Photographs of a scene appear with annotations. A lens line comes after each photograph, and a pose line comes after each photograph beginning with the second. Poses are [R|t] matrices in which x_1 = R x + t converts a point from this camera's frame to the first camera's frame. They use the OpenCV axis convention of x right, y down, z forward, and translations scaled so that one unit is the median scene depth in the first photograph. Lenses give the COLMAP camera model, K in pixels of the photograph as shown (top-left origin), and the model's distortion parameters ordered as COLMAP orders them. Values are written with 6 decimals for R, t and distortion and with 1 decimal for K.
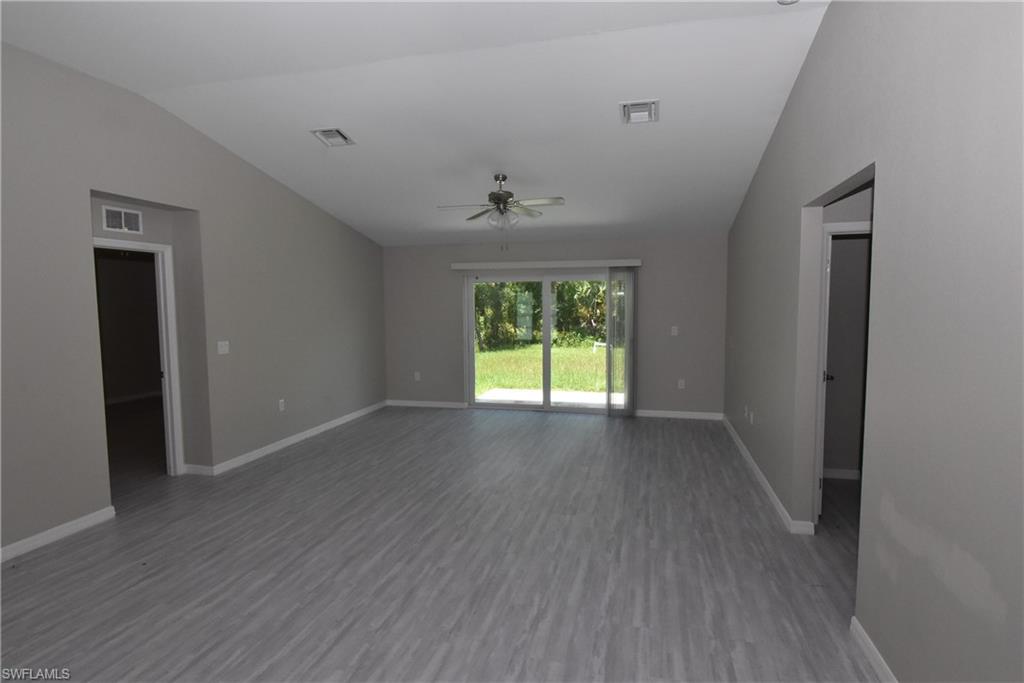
lens RADIAL K [[538.5, 0, 511.8], [0, 538.5, 344.5], [0, 0, 1]] dist [0.033367, -0.045228]
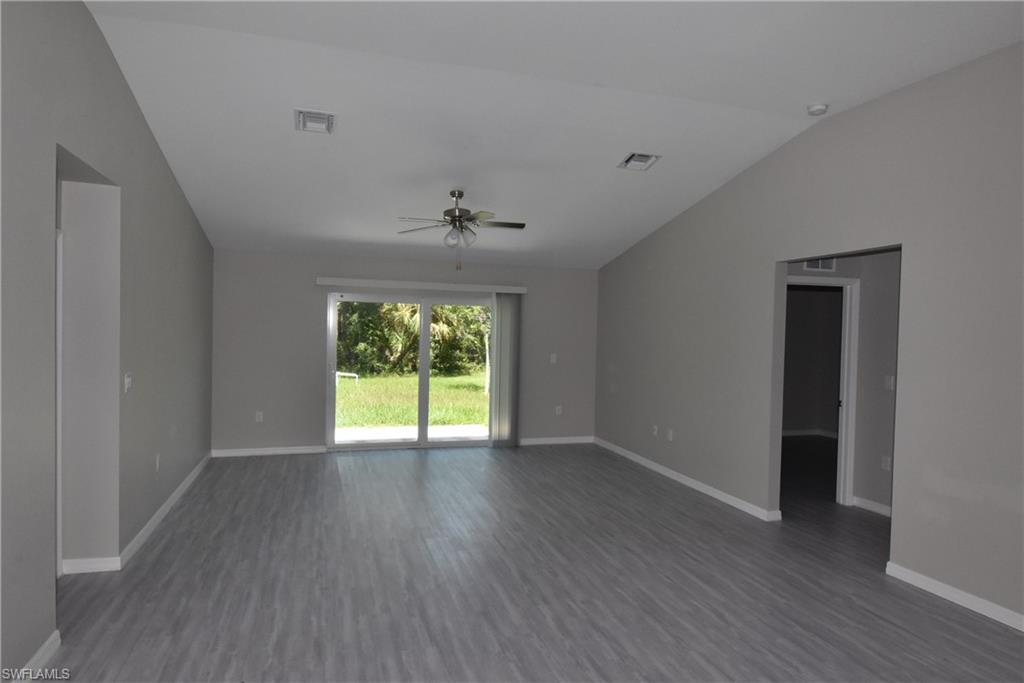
lens RADIAL K [[614.1, 0, 510.4], [0, 614.1, 342.5], [0, 0, 1]] dist [-0.001686, -0.000818]
pose [[0.853436, 0.013026, 0.521035, -0.590655], [0.014893, 0.998670, -0.049360, 0.000760], [-0.520985, 0.049885, 0.852107, 0.073069]]
